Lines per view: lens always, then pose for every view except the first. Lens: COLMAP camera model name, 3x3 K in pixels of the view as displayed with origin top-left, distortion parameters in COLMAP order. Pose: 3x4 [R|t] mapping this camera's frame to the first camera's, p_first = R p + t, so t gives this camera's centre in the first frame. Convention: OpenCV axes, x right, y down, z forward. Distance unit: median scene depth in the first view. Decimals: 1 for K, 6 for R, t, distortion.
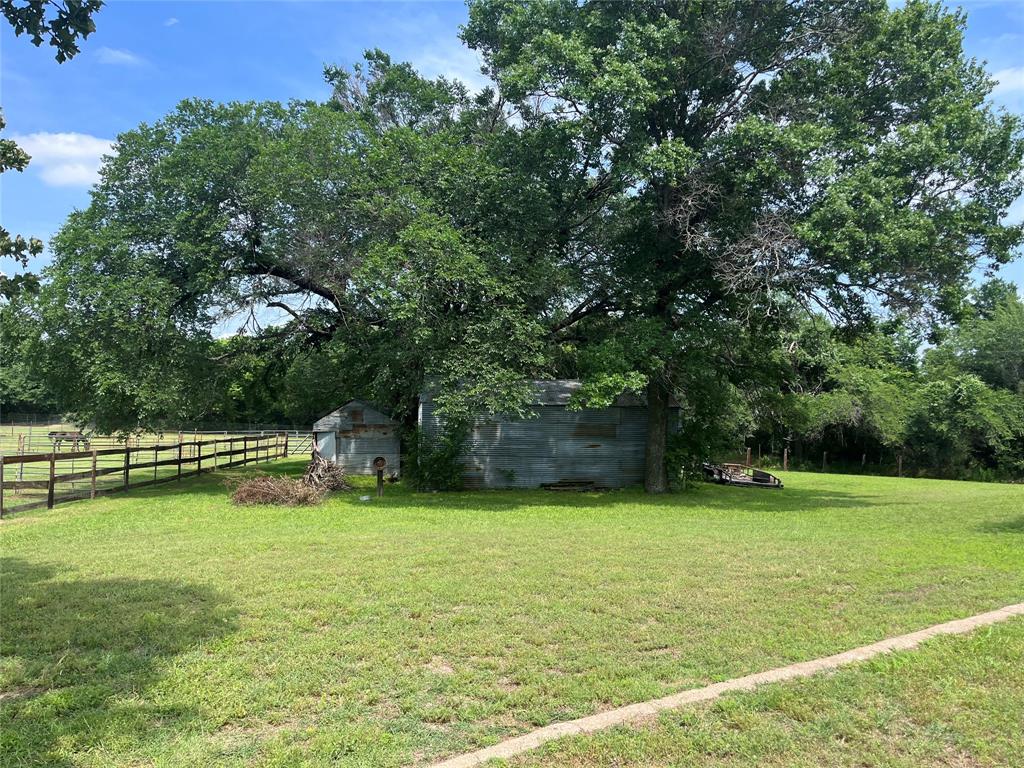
lens RADIAL K [[782.8, 0, 506.0], [0, 782.8, 386.8], [0, 0, 1]] dist [0.095295, -0.116892]
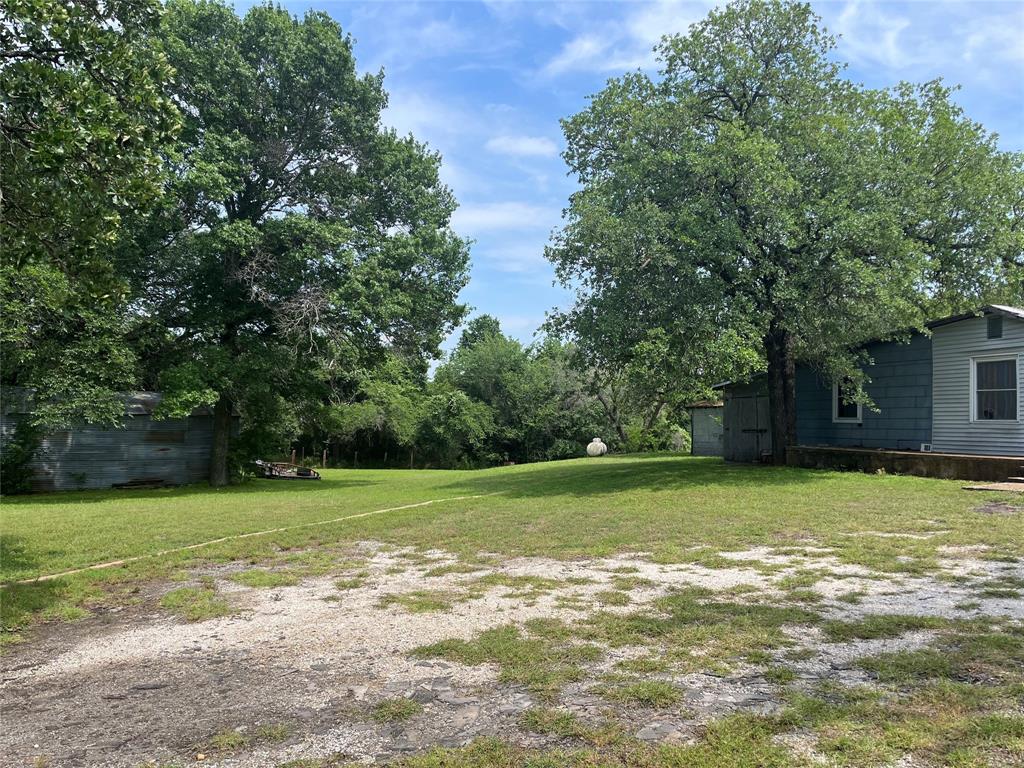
lens RADIAL K [[782.8, 0, 506.0], [0, 782.8, 386.8], [0, 0, 1]] dist [0.095295, -0.116892]
pose [[0.846776, 0.020409, 0.531558, -0.087308], [-0.016139, 0.999789, -0.012678, -0.011691], [-0.531705, 0.002157, 0.846927, -0.275920]]
